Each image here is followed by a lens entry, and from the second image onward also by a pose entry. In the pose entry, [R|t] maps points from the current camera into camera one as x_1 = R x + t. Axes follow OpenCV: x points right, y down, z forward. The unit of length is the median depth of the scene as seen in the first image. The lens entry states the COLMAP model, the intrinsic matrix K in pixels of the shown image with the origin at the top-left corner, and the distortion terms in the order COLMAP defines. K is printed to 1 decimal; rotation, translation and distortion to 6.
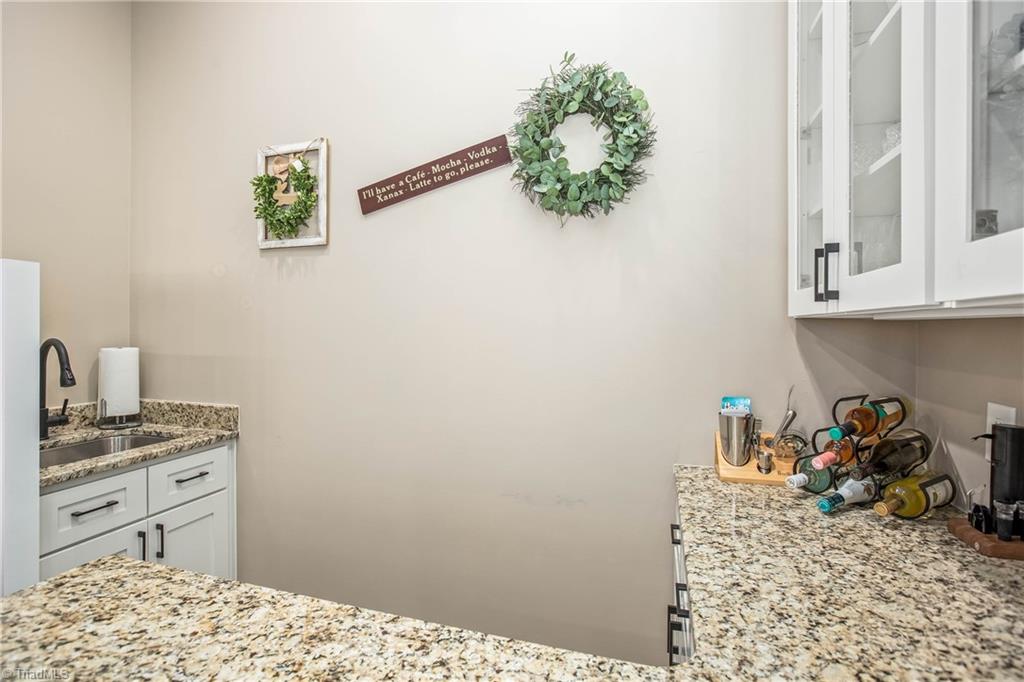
lens RADIAL K [[492.2, 0, 508.9], [0, 492.2, 334.5], [0, 0, 1]] dist [-0.043098, 0.019473]
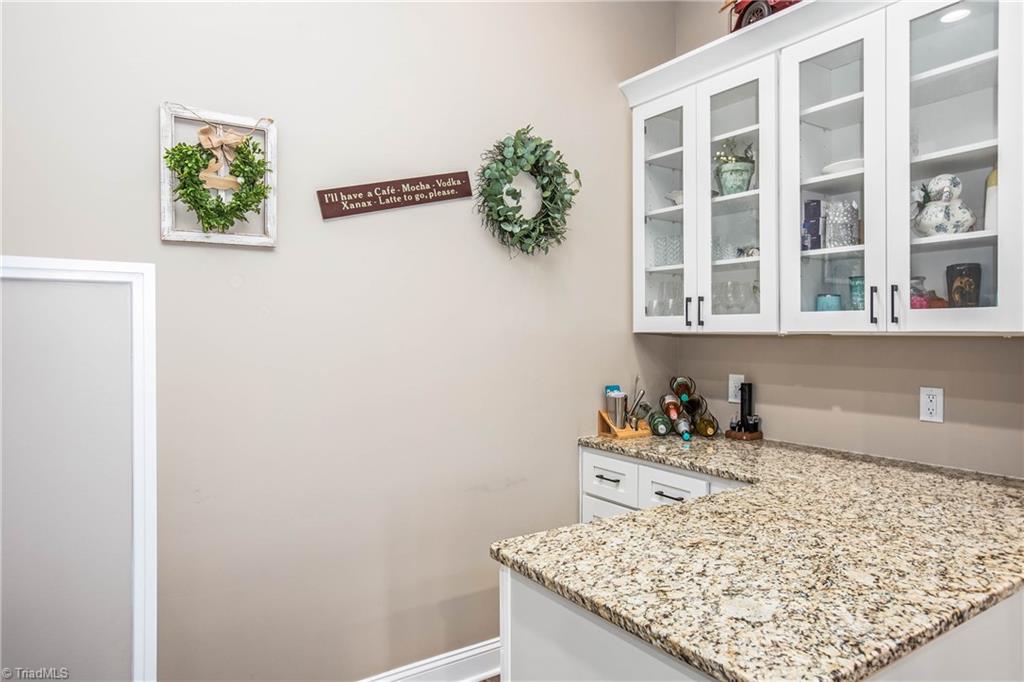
lens RADIAL K [[669.4, 0, 513.2], [0, 669.4, 335.4], [0, 0, 1]] dist [-0.035970, 0.001168]
pose [[0.615044, -0.011599, 0.788408, -1.119038], [0.017262, 0.999850, 0.001243, -0.028124], [-0.788304, 0.012845, 0.615152, -0.029847]]
